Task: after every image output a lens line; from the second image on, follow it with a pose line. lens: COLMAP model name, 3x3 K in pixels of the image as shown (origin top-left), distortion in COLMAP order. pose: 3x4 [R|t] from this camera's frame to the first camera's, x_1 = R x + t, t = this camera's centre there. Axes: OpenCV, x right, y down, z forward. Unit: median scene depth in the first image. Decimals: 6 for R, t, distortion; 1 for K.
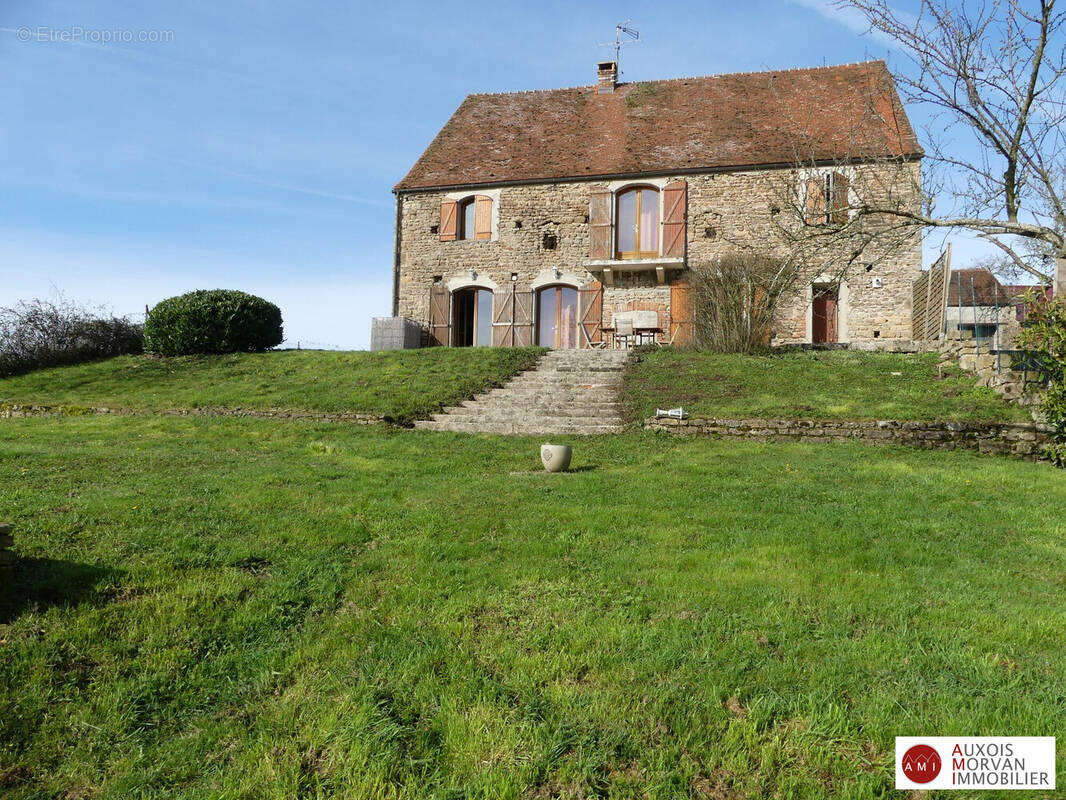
lens RADIAL K [[805.3, 0, 529.0], [0, 805.3, 400.0], [0, 0, 1]] dist [-0.027262, 0.024972]
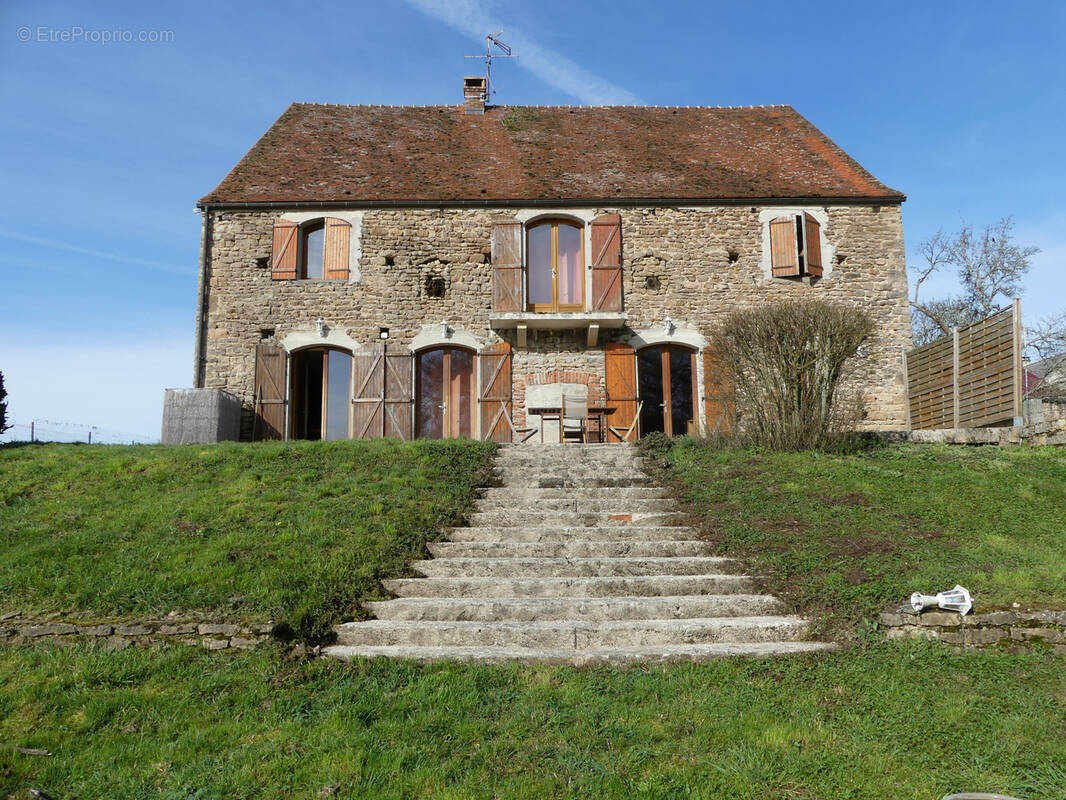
lens RADIAL K [[805.3, 0, 537.9], [0, 805.3, 400.0], [0, 0, 1]] dist [-0.027262, 0.024972]
pose [[0.958836, 0.005595, 0.283907, -0.090269], [0.019858, 0.996037, -0.086696, -0.031773], [-0.283267, 0.088765, 0.954924, 0.299271]]
